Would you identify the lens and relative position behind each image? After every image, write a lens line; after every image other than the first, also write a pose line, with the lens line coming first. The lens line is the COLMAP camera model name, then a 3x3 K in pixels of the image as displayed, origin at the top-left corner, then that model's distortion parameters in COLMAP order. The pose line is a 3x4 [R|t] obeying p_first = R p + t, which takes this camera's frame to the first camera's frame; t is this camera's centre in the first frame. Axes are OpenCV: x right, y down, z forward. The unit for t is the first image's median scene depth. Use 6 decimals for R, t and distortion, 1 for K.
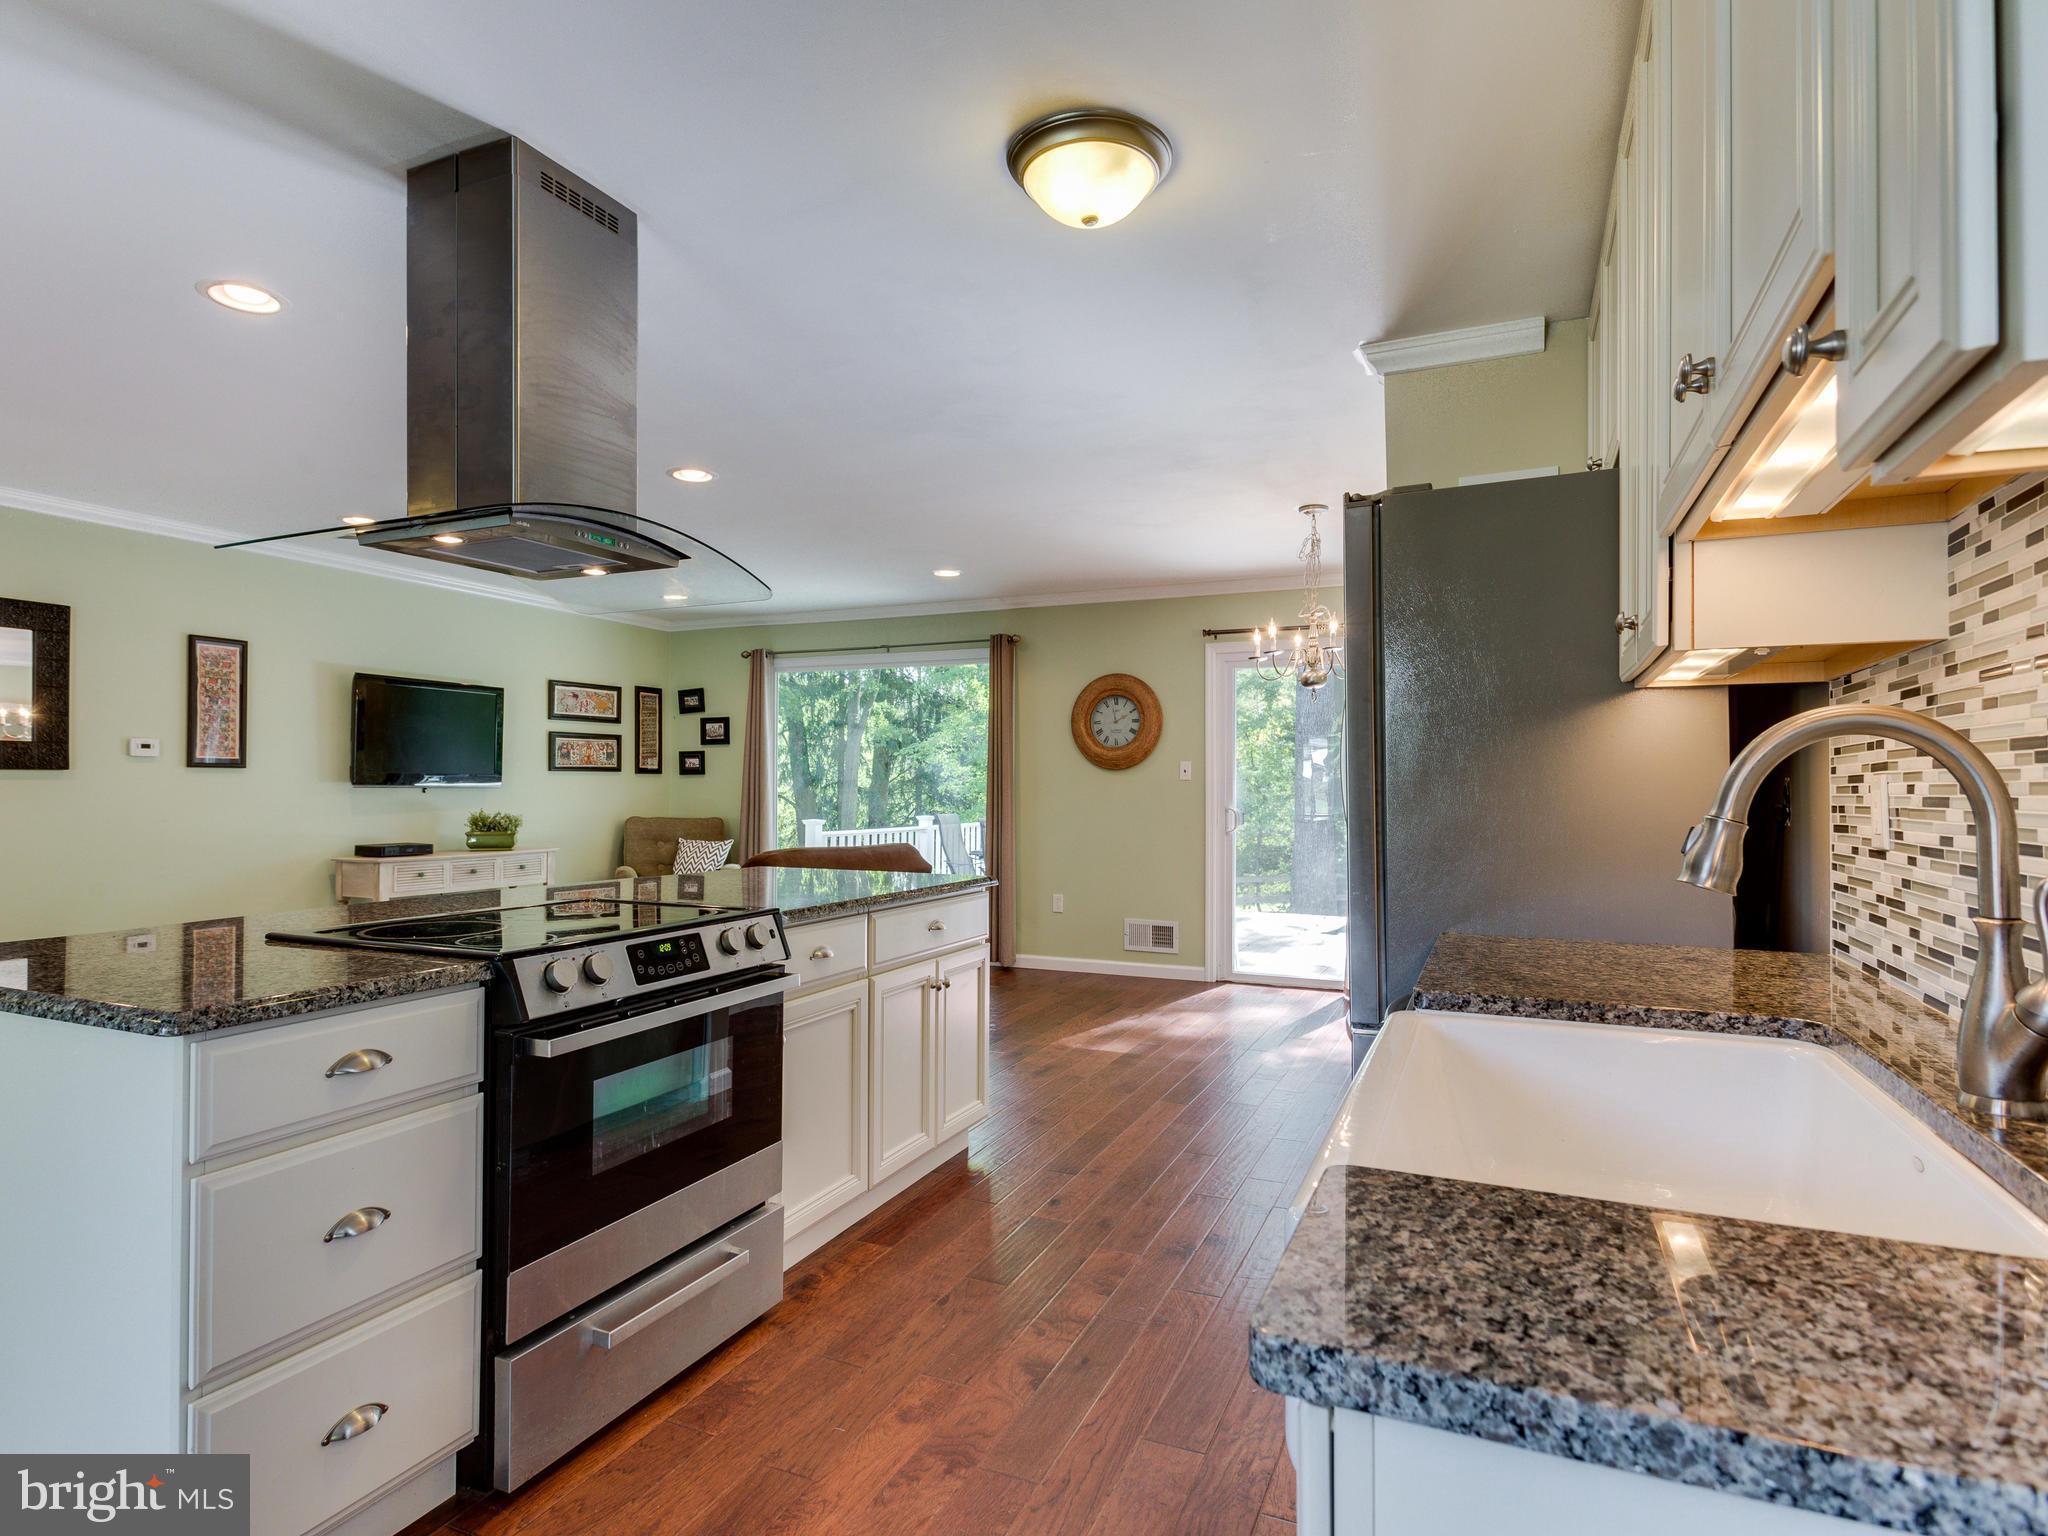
lens RADIAL K [[1103.7, 0, 1003.3], [0, 1103.7, 771.0], [0, 0, 1]] dist [0.007328, -0.000562]
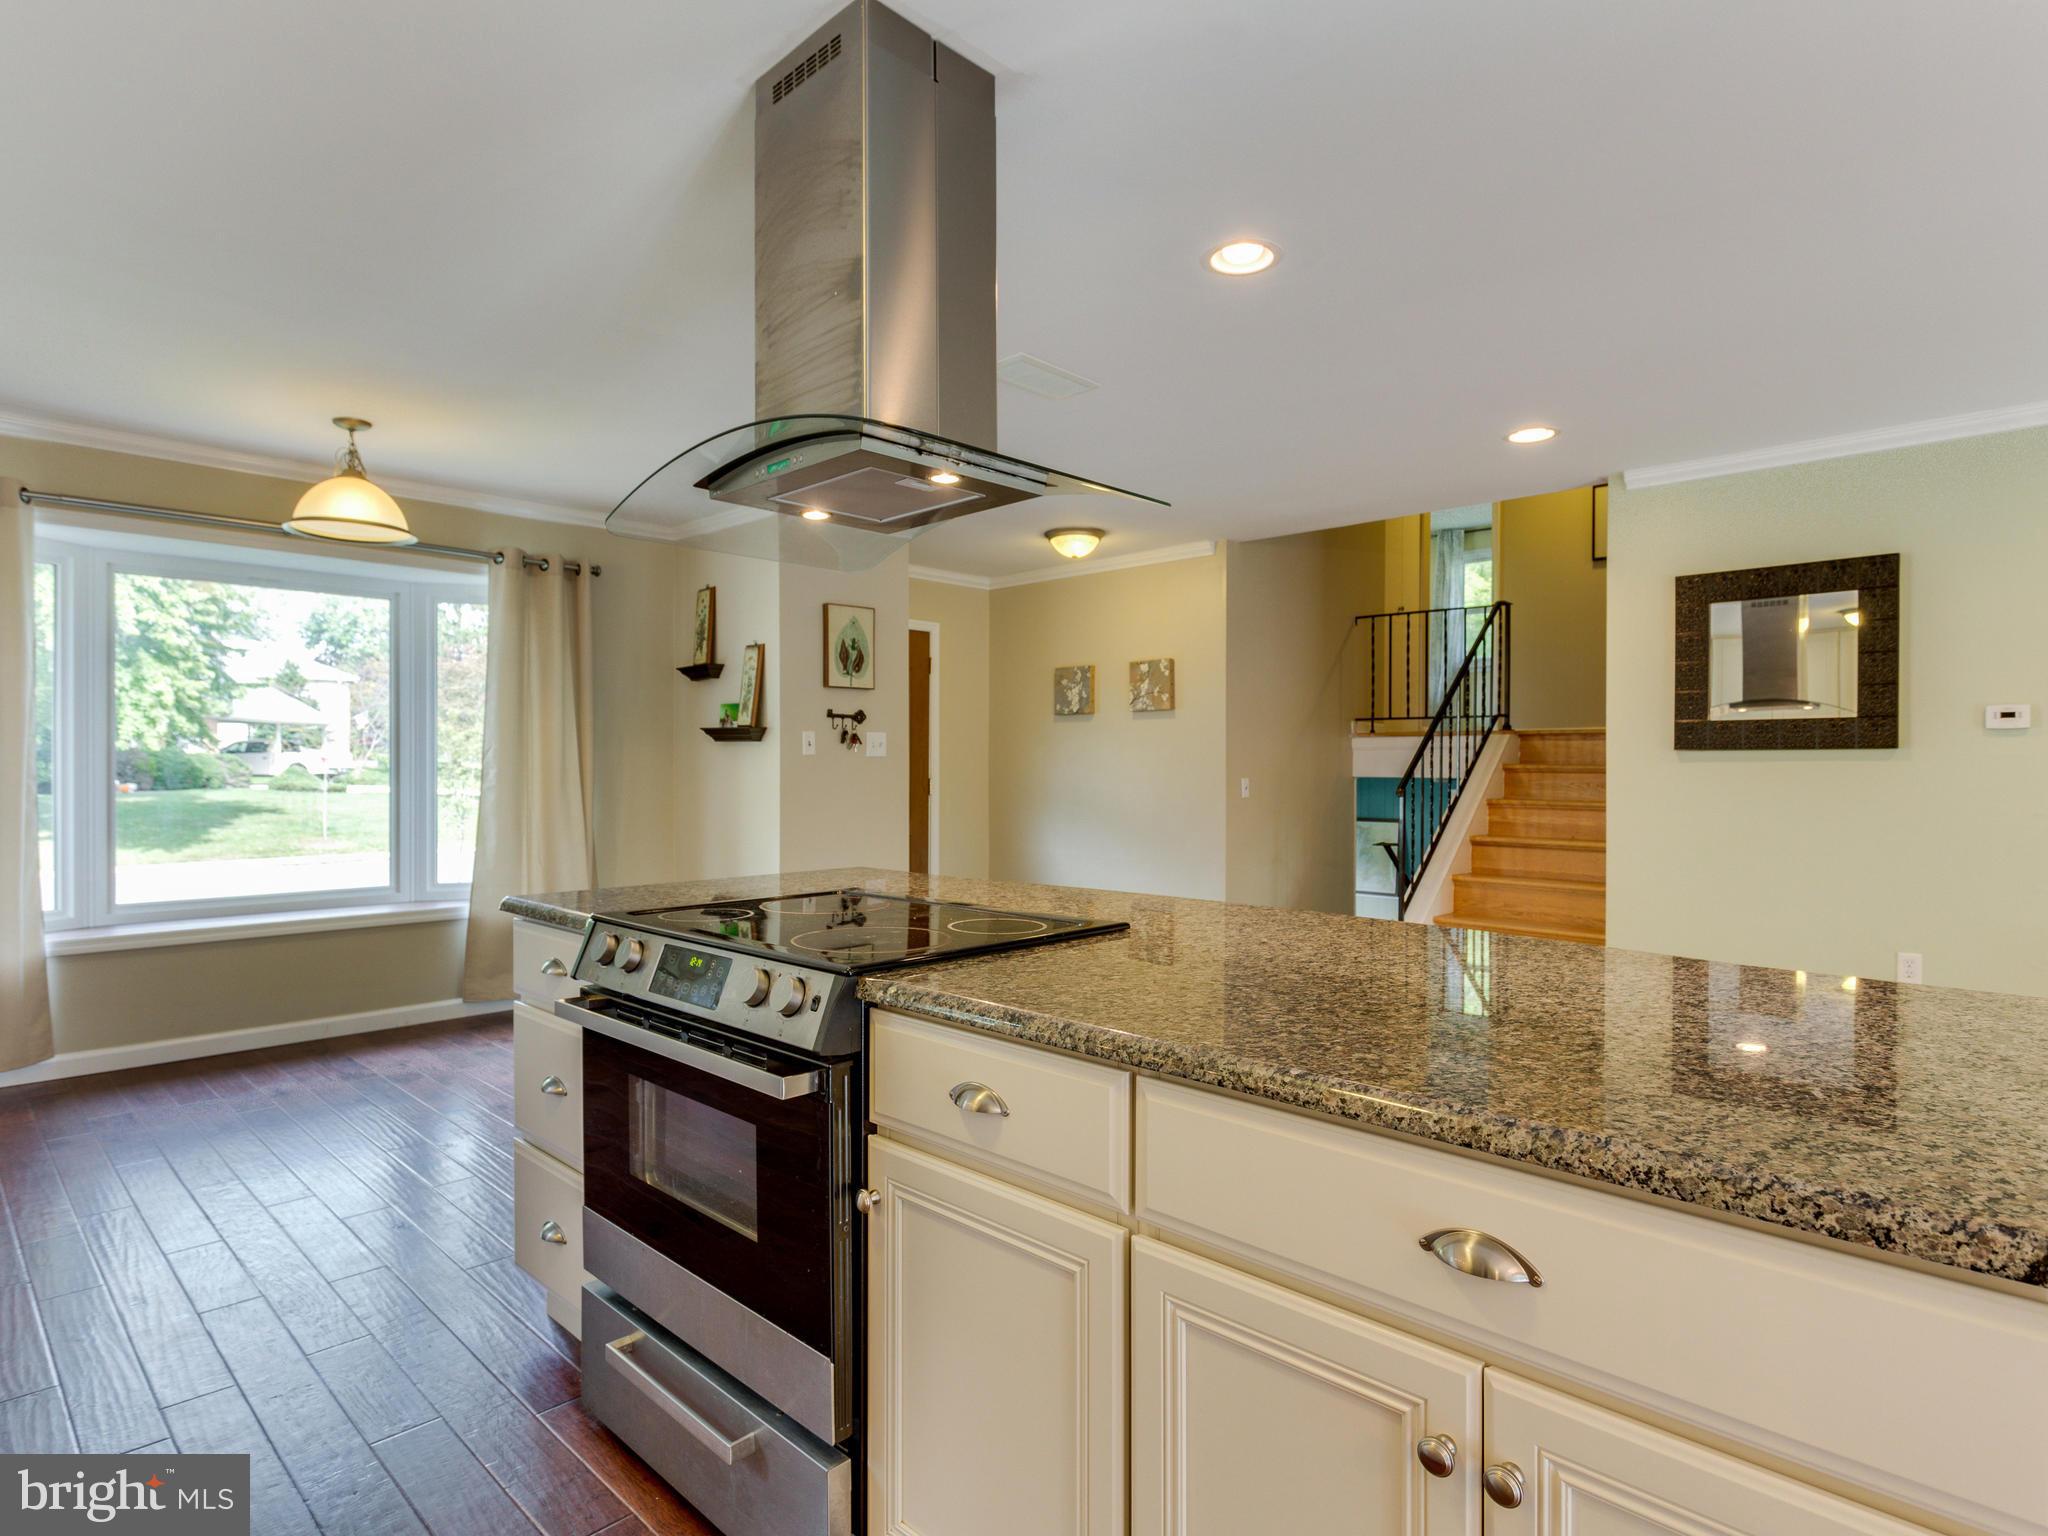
lens RADIAL K [[1103.7, 0, 1003.3], [0, 1103.7, 771.0], [0, 0, 1]] dist [0.007328, -0.000562]
pose [[-0.343356, 0.004548, -0.939194, 0.164102], [0.011501, 0.999934, 0.000638, 0.007149], [0.939135, -0.010583, -0.343385, 0.620098]]
